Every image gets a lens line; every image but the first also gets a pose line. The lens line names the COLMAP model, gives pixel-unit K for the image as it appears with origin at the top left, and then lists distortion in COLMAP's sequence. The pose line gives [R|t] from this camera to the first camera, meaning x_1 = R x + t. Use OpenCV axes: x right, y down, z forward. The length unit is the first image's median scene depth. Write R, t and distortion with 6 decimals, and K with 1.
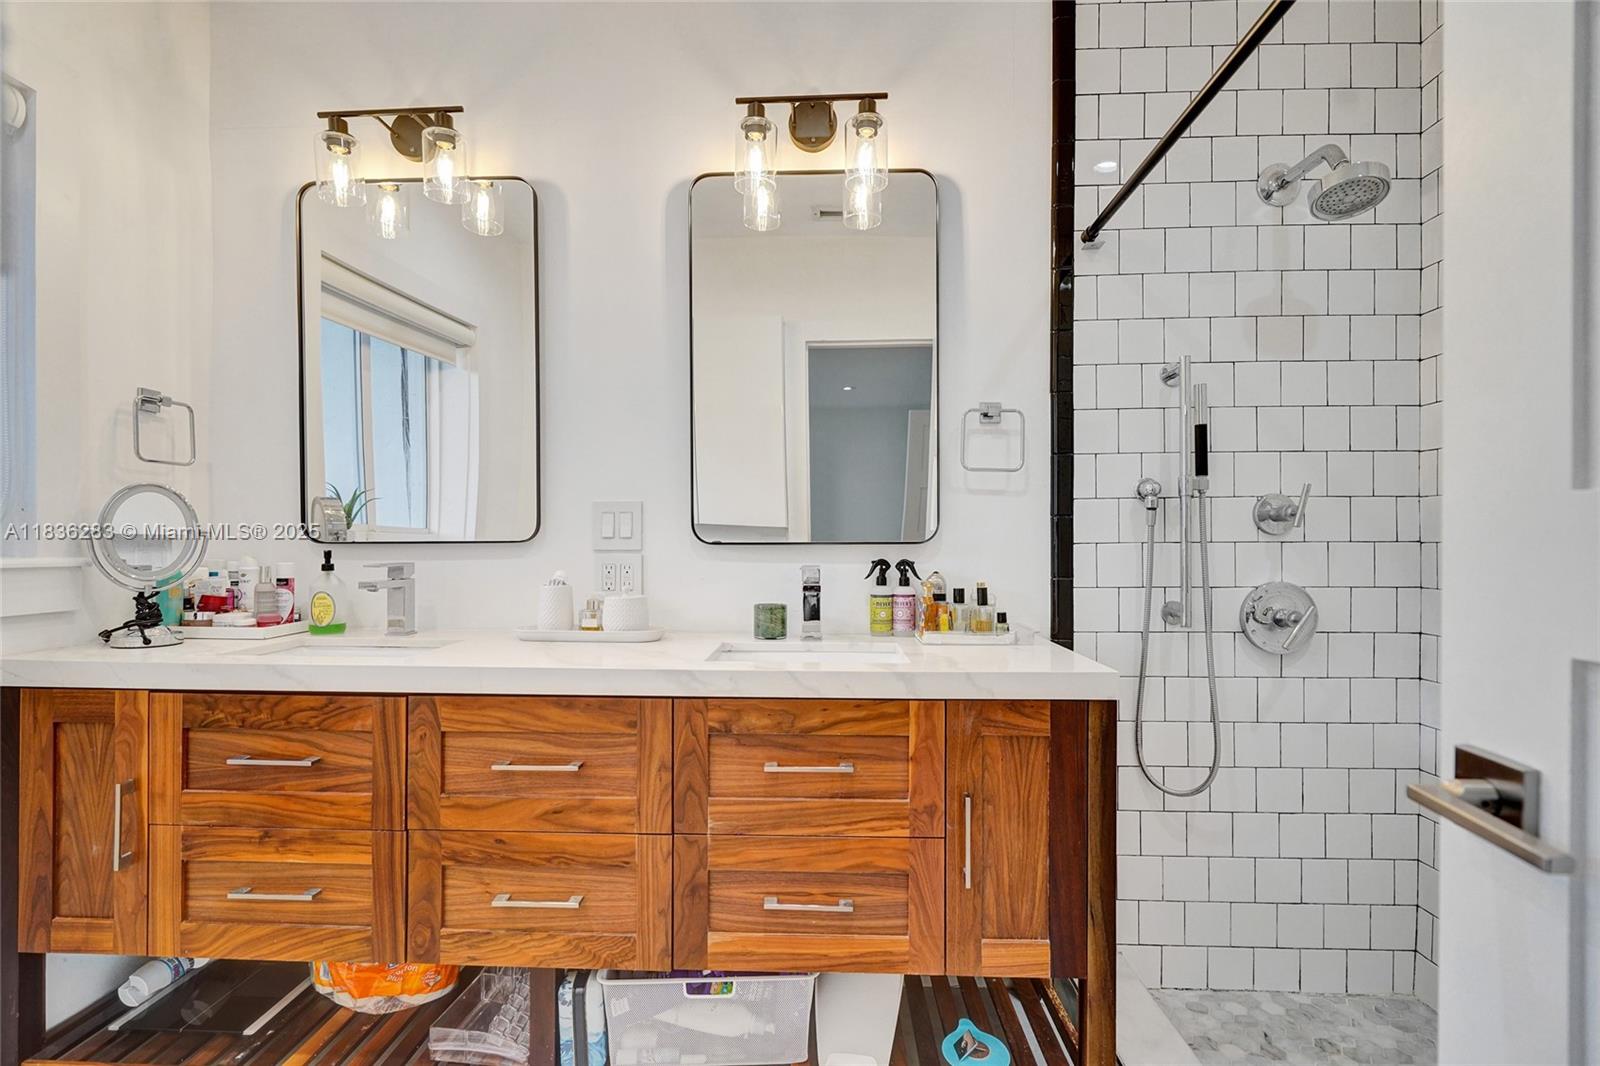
lens RADIAL K [[760.6, 0, 803.2], [0, 760.6, 541.7], [0, 0, 1]] dist [-0.001024, -0.000141]
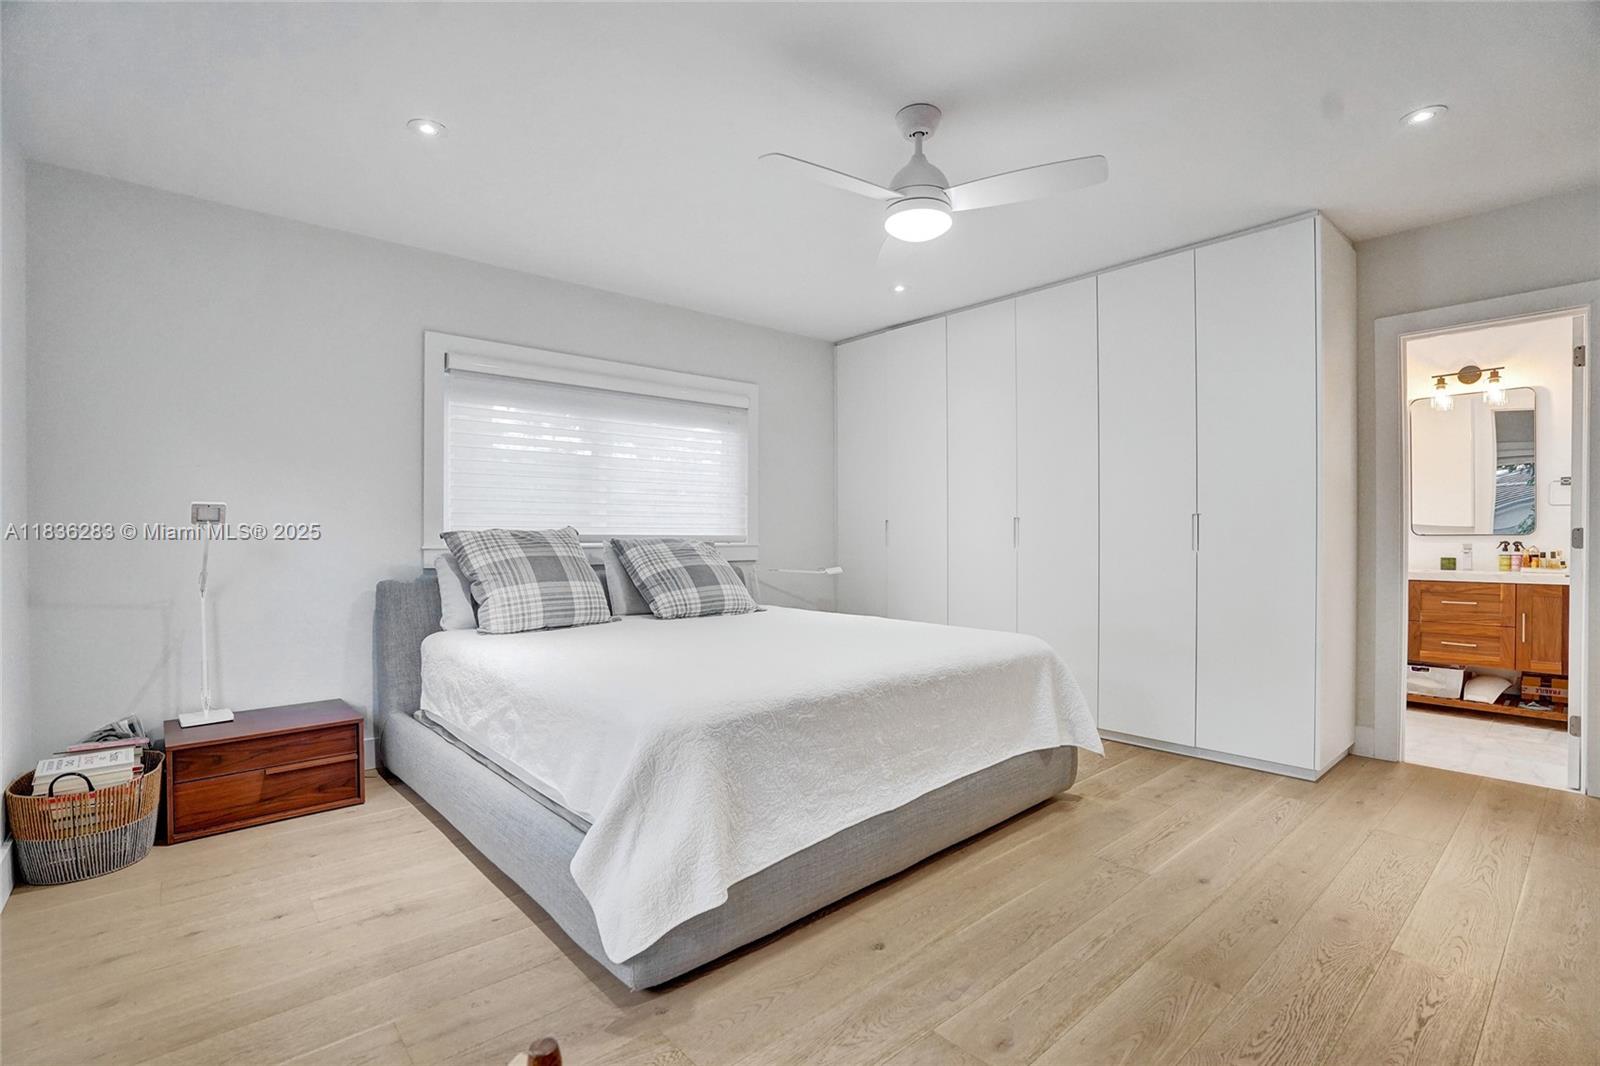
lens RADIAL K [[760.6, 0, 803.2], [0, 760.6, 541.7], [0, 0, 1]] dist [-0.001024, -0.000141]
pose [[0.704038, 0.002991, -0.710156, 0.270621], [0.002314, 0.999976, 0.006506, 0.002912], [0.710158, -0.006223, 0.704015, -2.636406]]
